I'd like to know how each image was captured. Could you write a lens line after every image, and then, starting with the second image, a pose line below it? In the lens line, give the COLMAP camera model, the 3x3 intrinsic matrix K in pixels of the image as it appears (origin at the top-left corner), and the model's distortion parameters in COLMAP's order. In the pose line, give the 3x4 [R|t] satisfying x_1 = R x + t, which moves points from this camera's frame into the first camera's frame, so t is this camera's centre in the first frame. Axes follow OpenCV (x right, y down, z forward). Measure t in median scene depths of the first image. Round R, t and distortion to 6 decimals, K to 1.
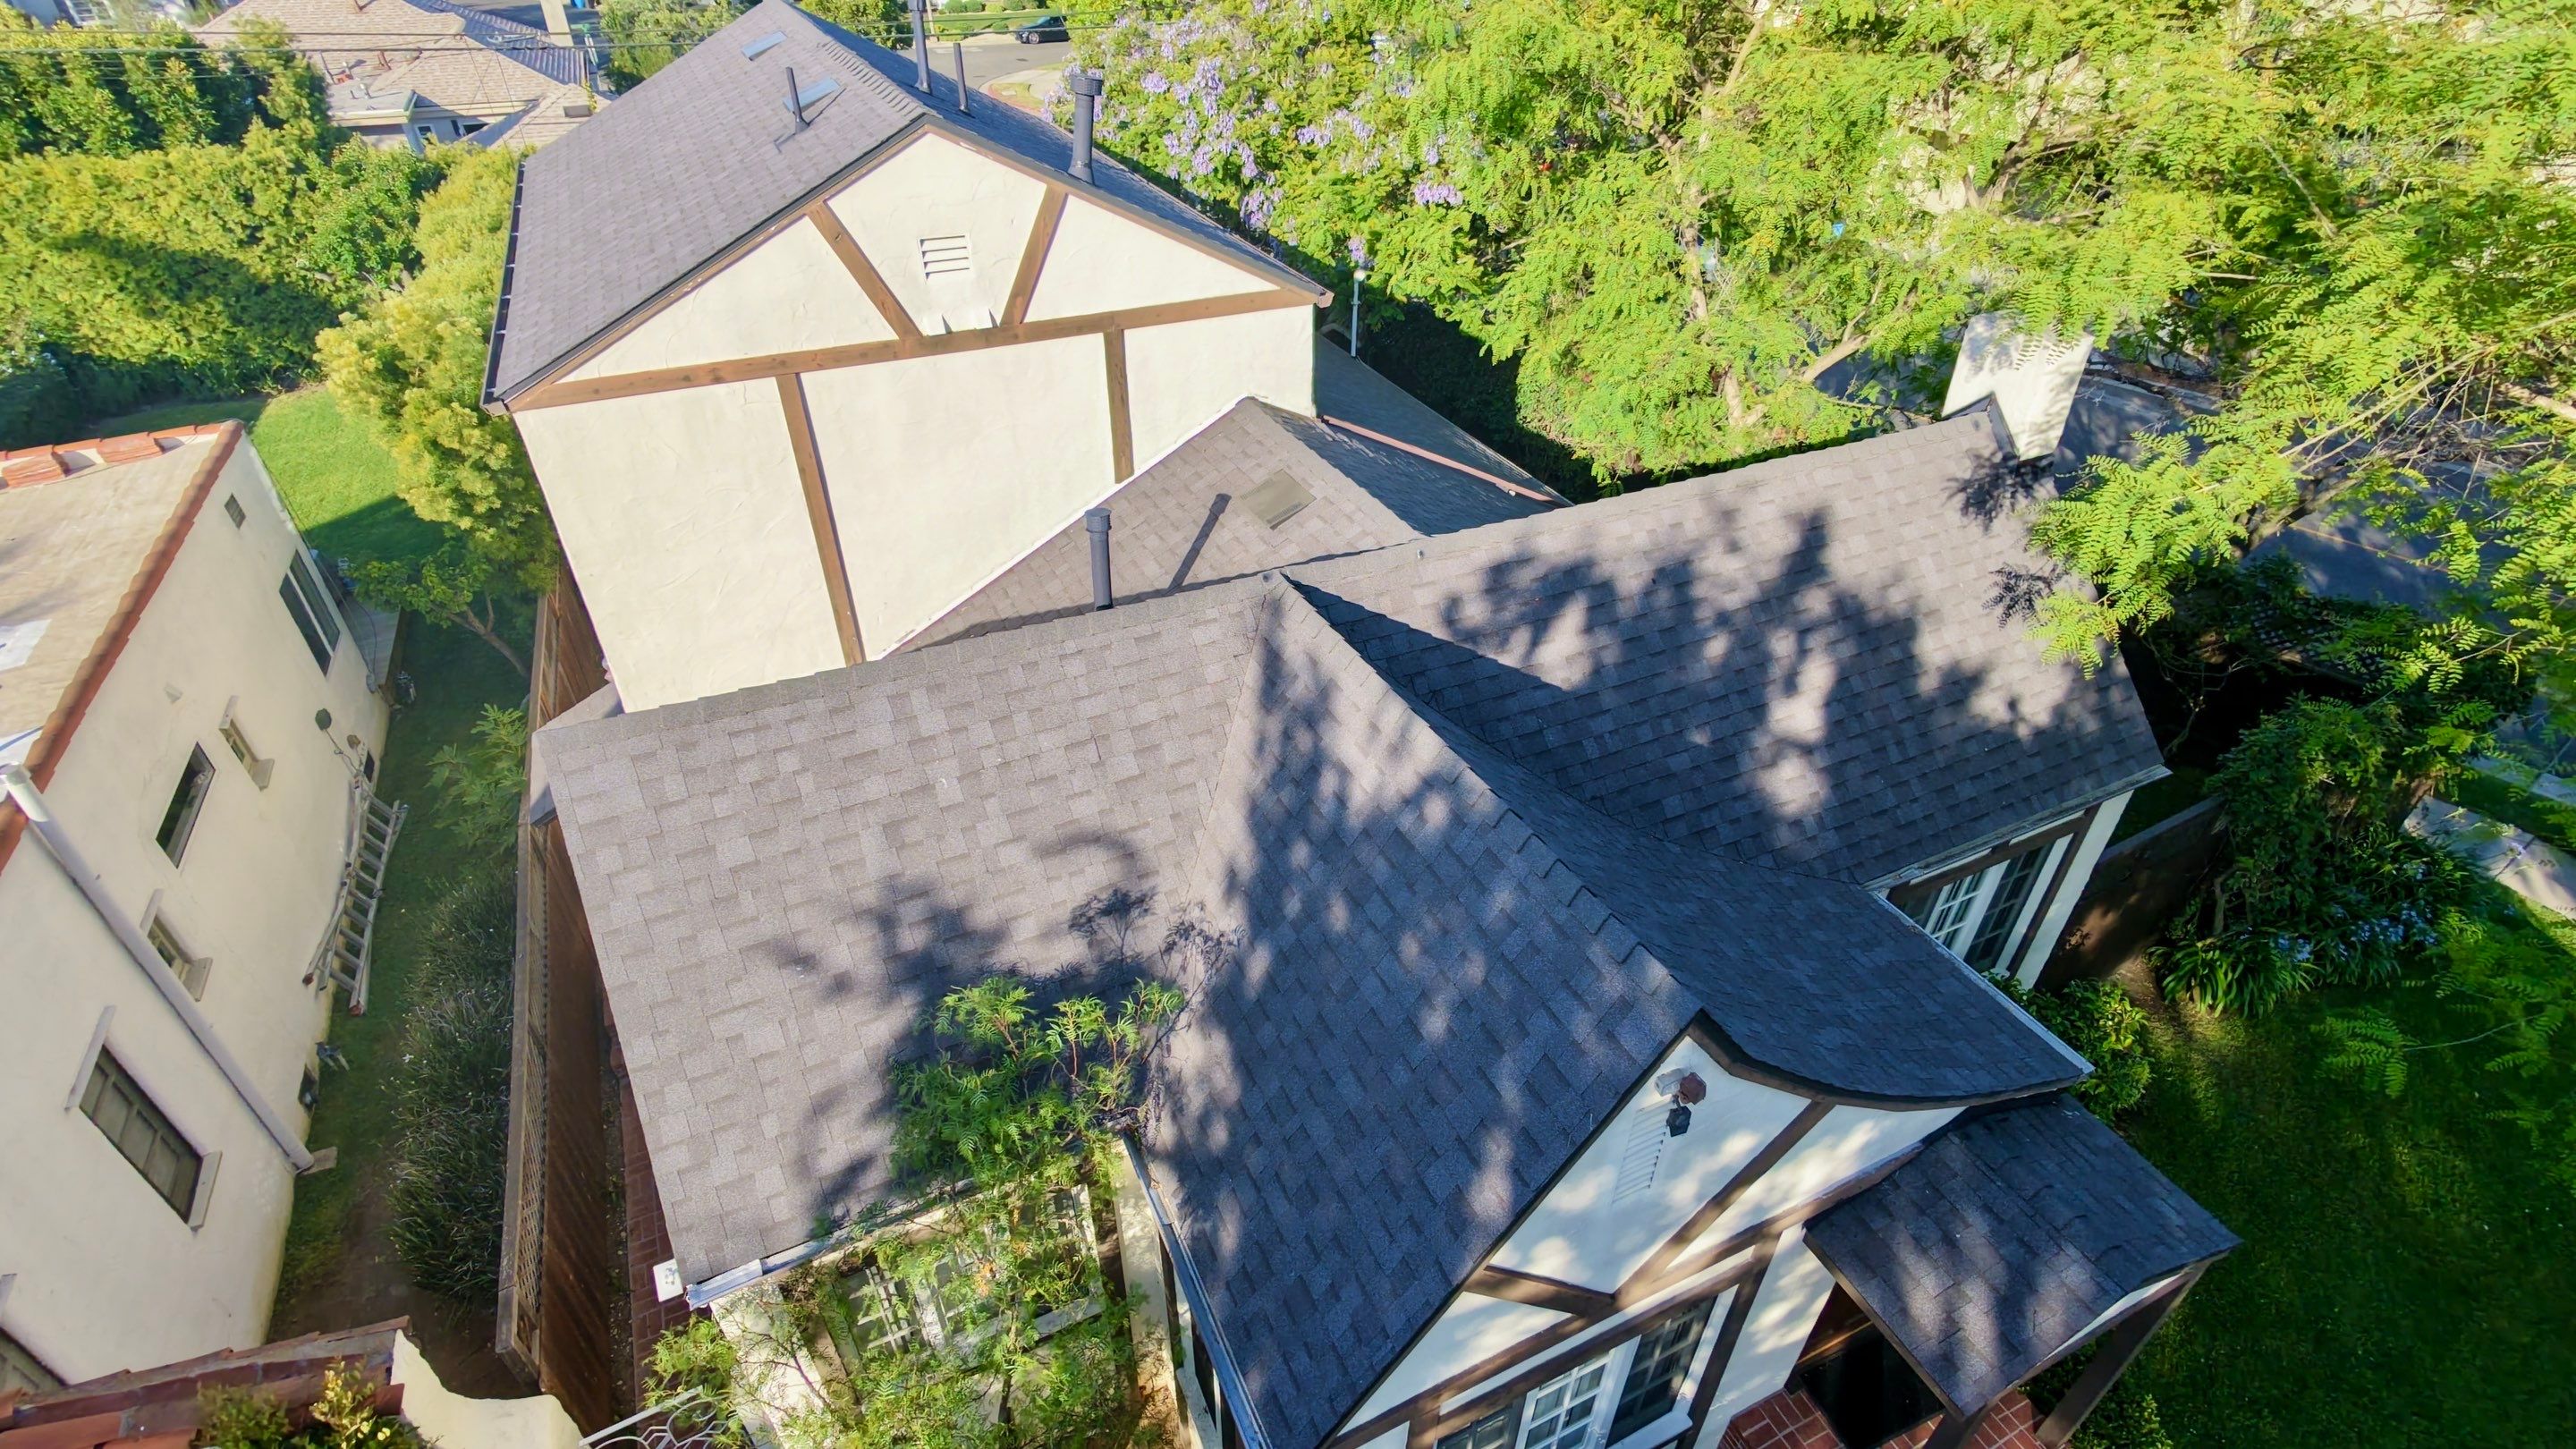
lens RADIAL K [[1226.8, 0, 1289.7], [0, 1226.8, 723.2], [0, 0, 1]] dist [0.009251, -0.001290]
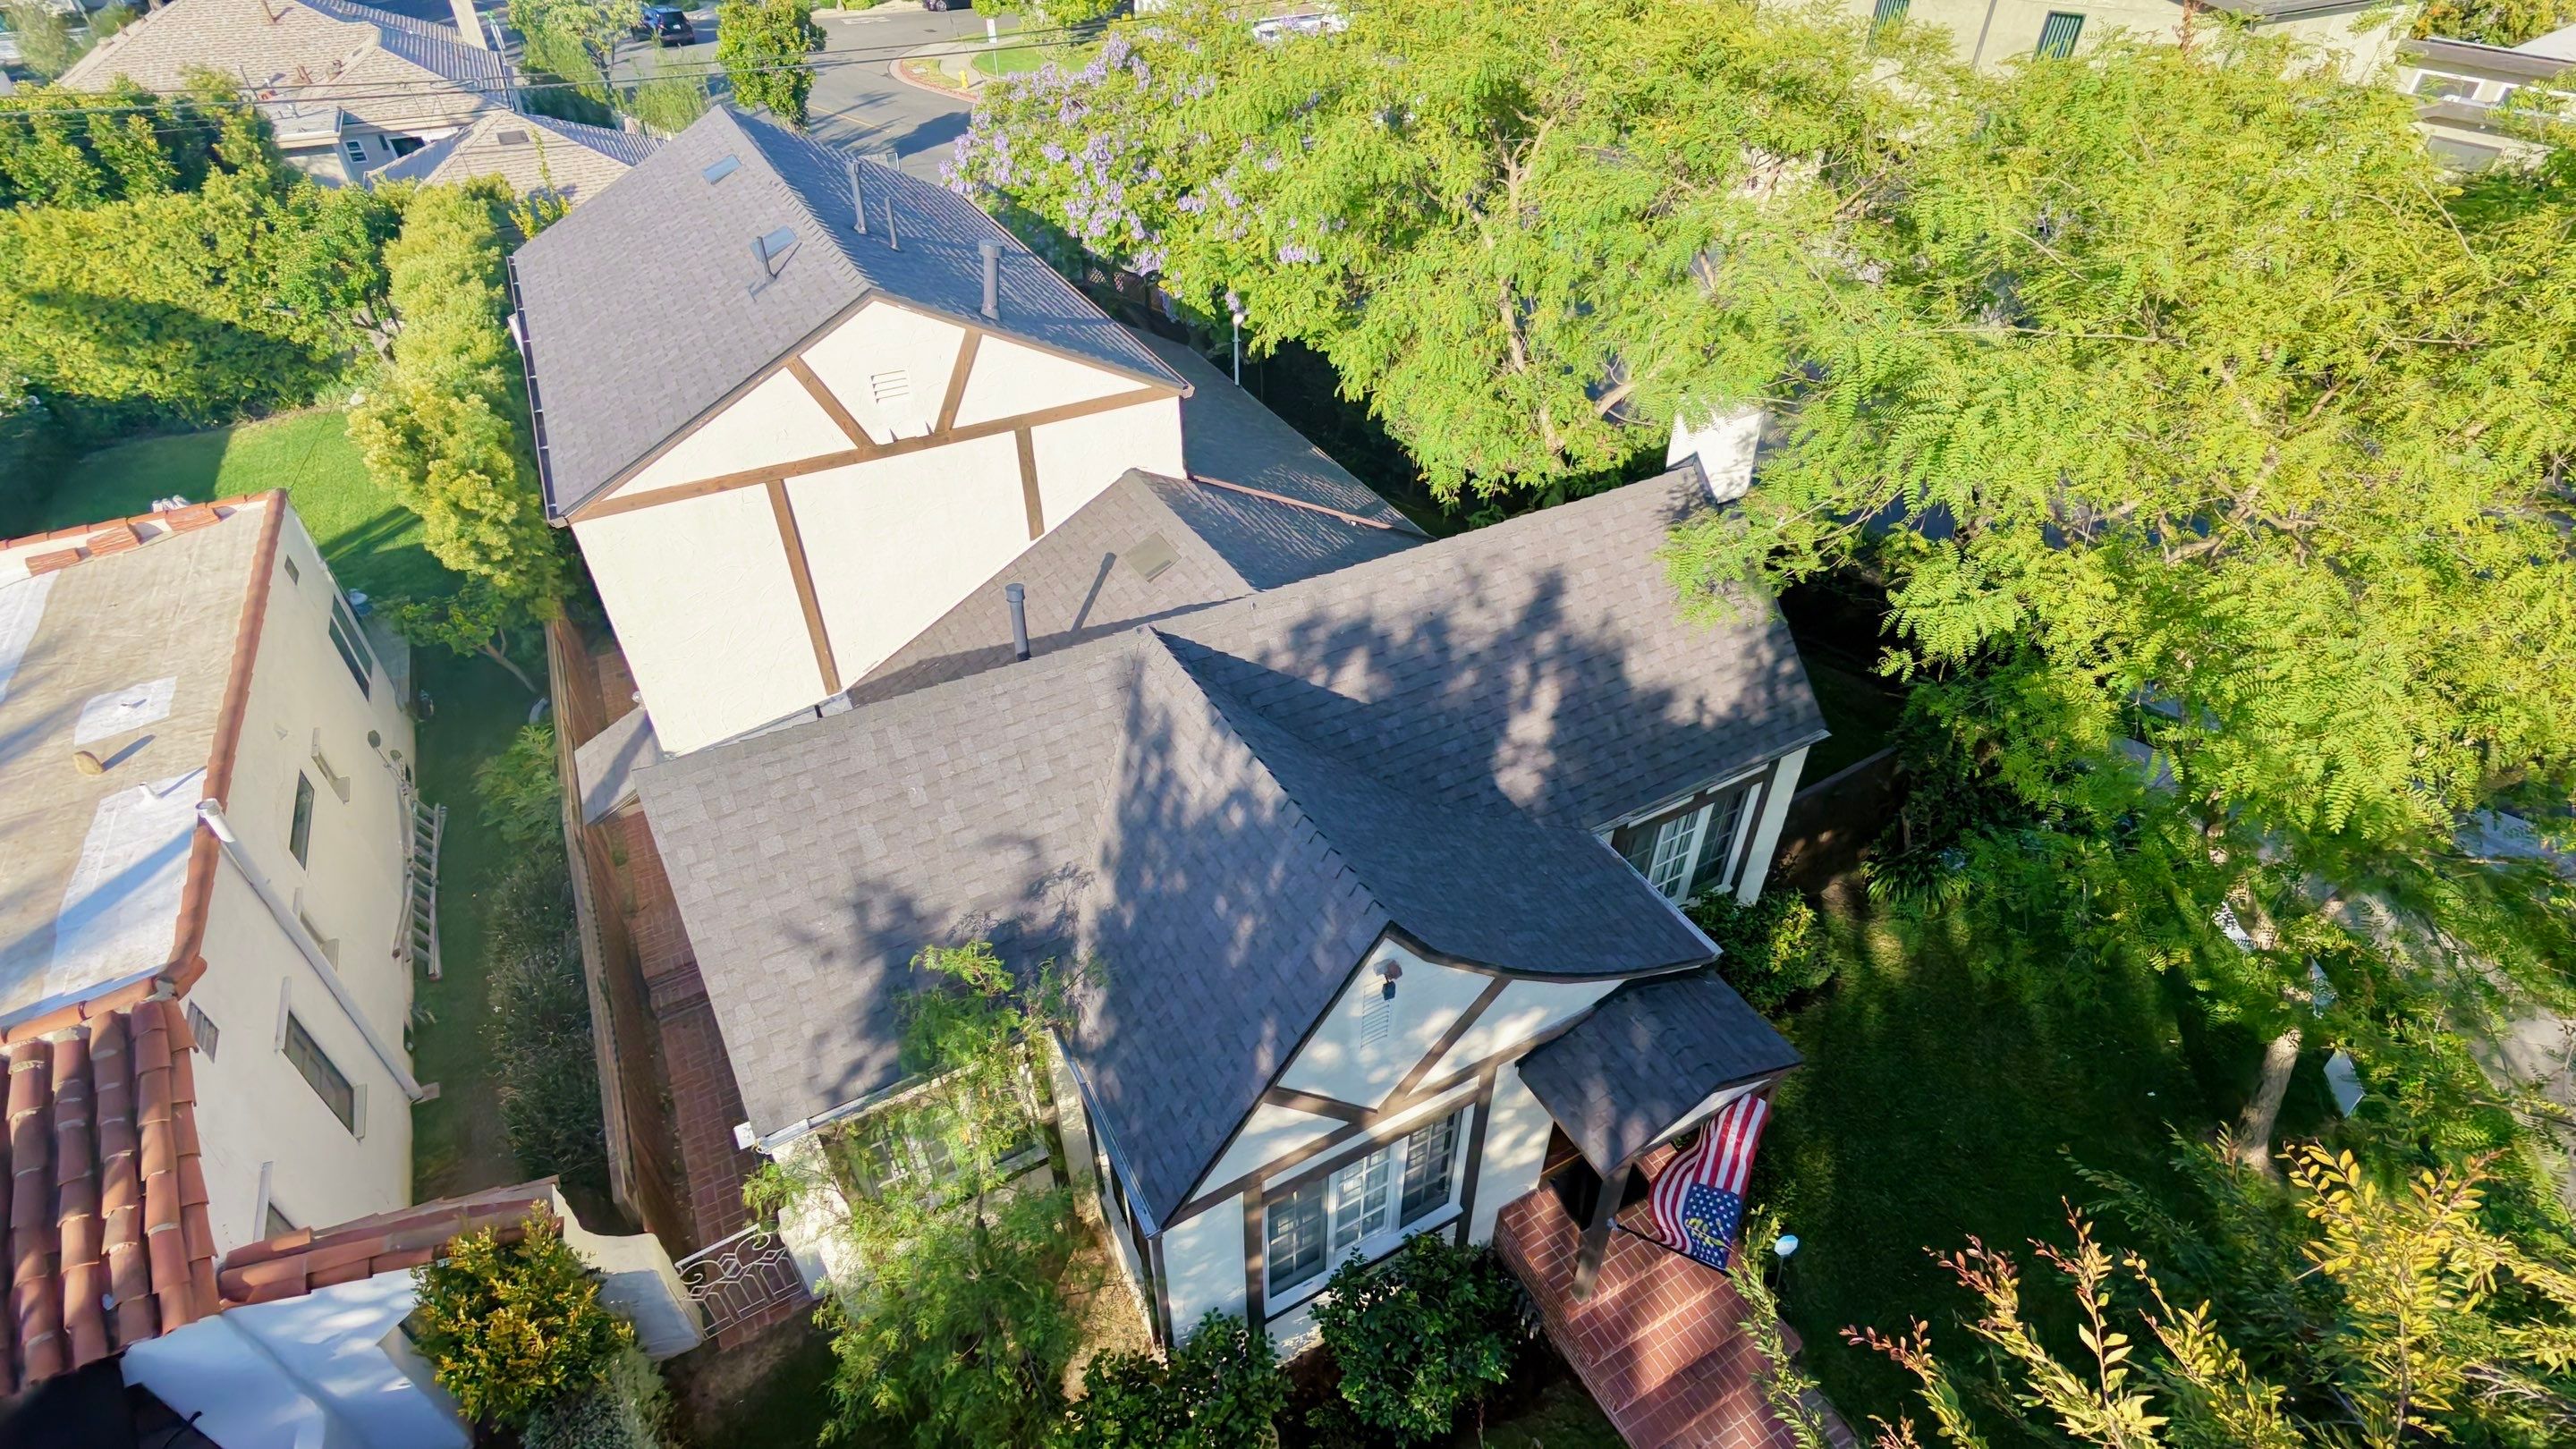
lens RADIAL K [[1226.8, 0, 1288.0], [0, 1226.8, 725.5], [0, 0, 1]] dist [0.009251, -0.001290]
pose [[0.998353, -0.038619, 0.042435, 0.066373], [0.036521, 0.998123, 0.049155, -0.057188], [-0.044254, -0.047525, 0.997889, -0.308368]]
